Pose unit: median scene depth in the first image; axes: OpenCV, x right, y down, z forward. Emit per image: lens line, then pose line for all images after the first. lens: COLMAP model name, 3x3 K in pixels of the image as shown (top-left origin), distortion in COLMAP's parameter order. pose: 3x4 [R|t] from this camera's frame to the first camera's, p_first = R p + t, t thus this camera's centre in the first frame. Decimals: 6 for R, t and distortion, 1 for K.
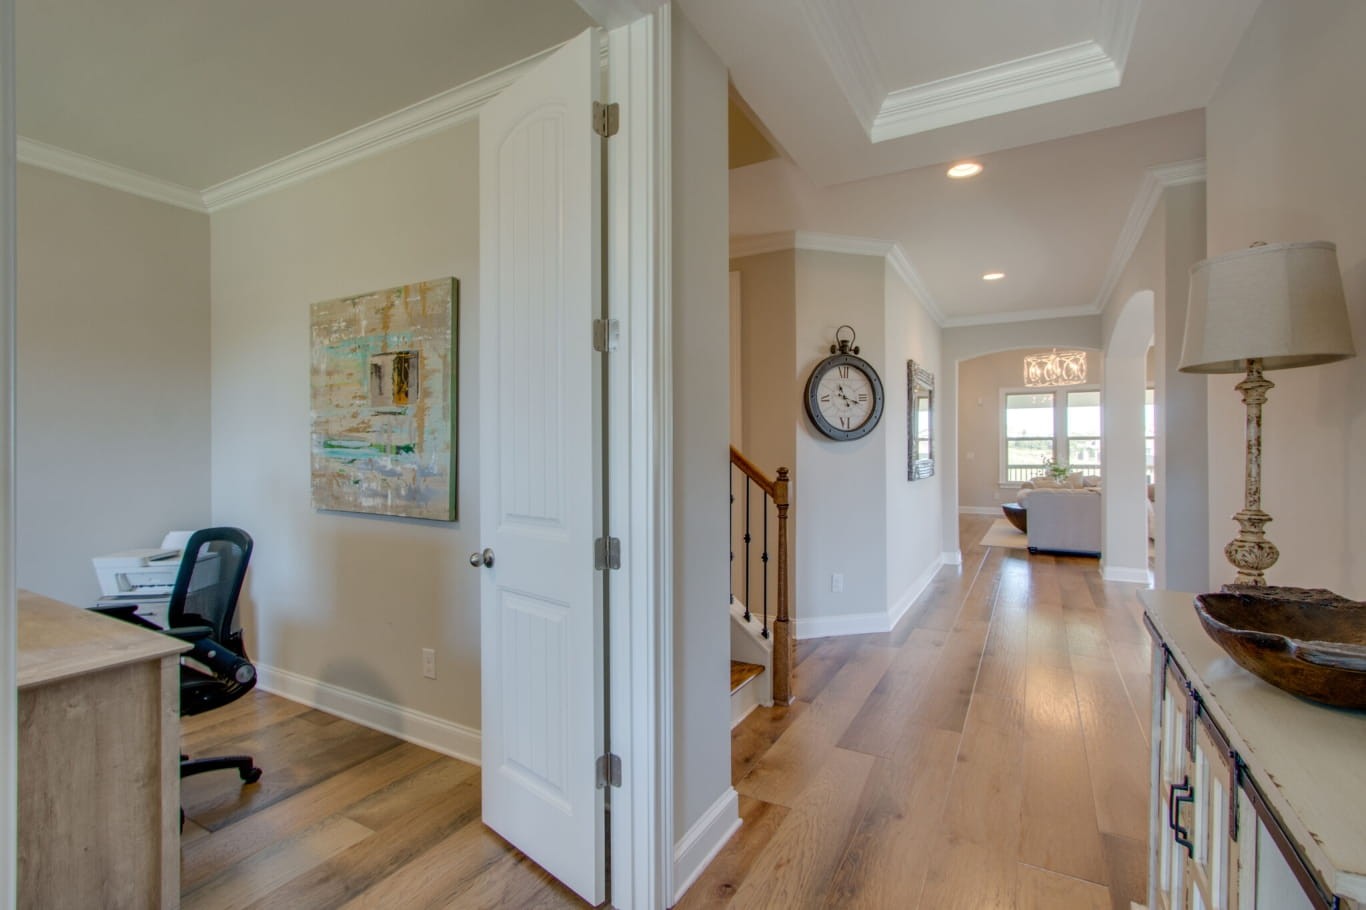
lens RADIAL K [[635.3, 0, 673.1], [0, 635.3, 447.2], [0, 0, 1]] dist [-0.009346, 0.004959]
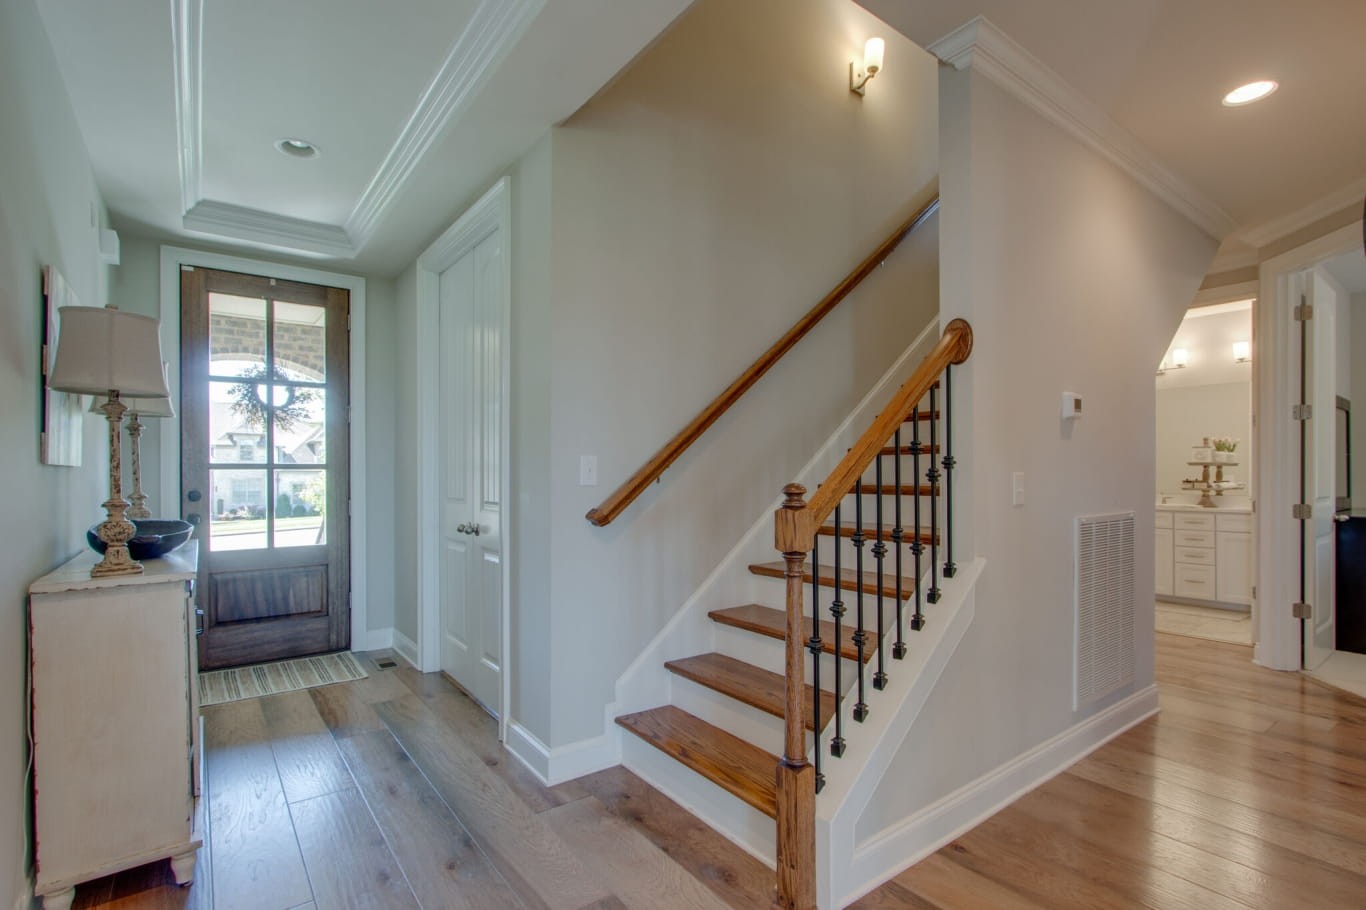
lens RADIAL K [[635.3, 0, 652.9], [0, 635.3, 470.6], [0, 0, 1]] dist [-0.009346, 0.004959]
pose [[-0.413618, 0.002471, -0.910447, 0.497926], [-0.002018, 0.999991, 0.003631, 0.012202], [0.910449, 0.003339, -0.413609, 0.771940]]
